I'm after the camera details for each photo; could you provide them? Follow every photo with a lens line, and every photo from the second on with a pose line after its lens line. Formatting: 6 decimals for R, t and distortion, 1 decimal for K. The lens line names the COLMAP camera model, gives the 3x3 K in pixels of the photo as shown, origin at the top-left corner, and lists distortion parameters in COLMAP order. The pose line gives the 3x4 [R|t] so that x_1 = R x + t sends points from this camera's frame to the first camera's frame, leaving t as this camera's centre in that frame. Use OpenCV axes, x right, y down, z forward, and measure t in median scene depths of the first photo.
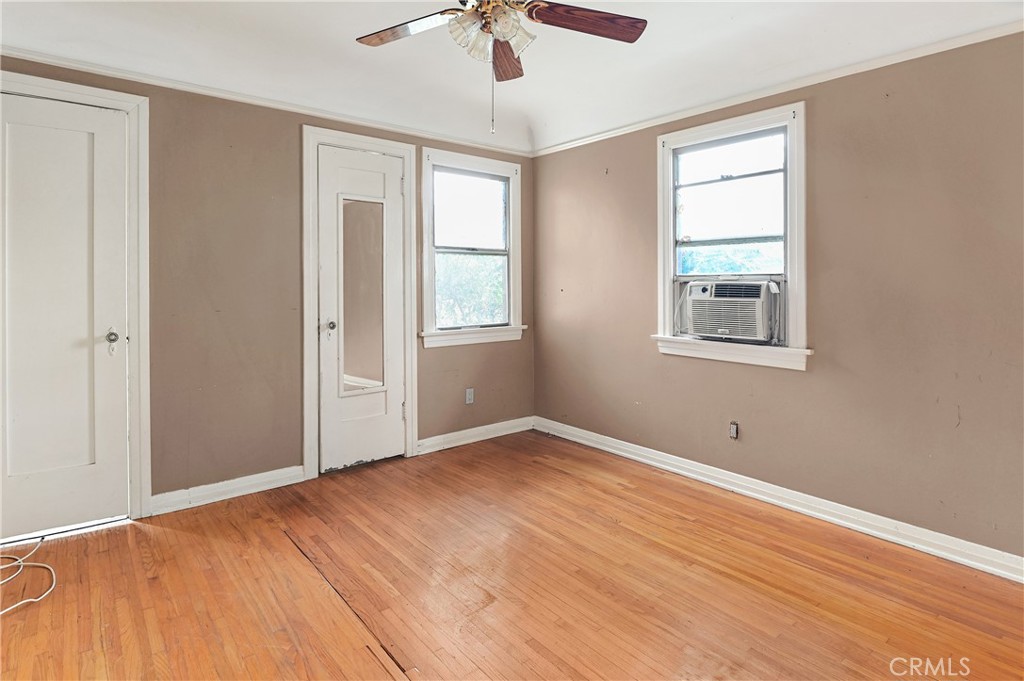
lens RADIAL K [[556.1, 0, 512.3], [0, 556.1, 270.6], [0, 0, 1]] dist [-0.001993, -0.000670]
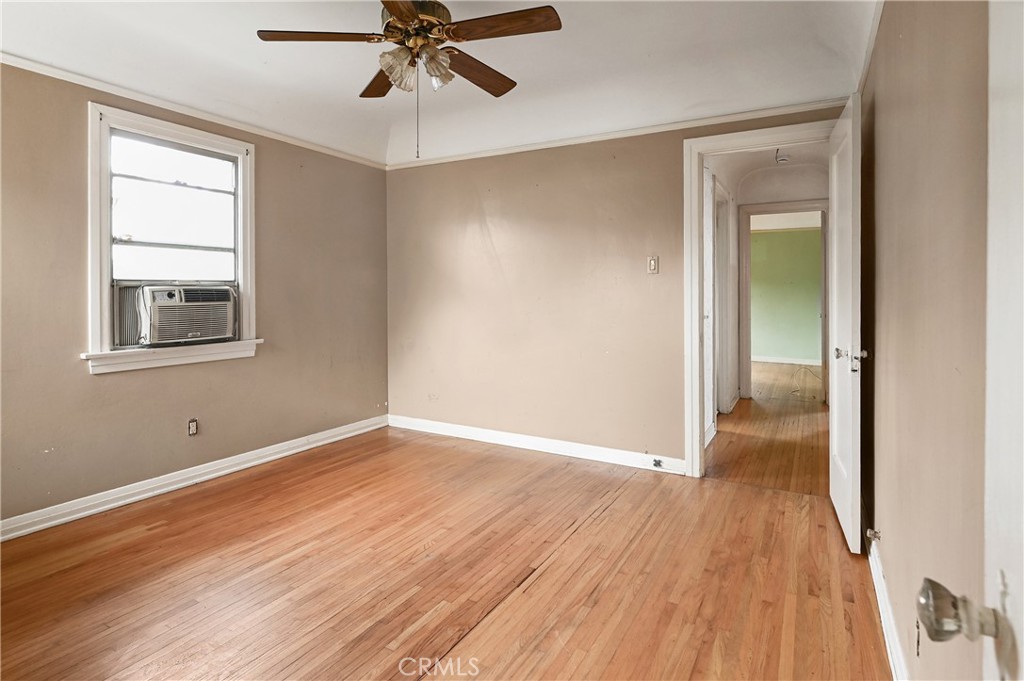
lens RADIAL K [[497.4, 0, 493.6], [0, 497.4, 303.9], [0, 0, 1]] dist [-0.019842, -0.000042]
pose [[-0.313507, -0.031094, 0.949077, -0.679326], [-0.025345, 0.999382, 0.024370, 0.015365], [-0.949248, -0.016414, -0.314101, 0.772553]]
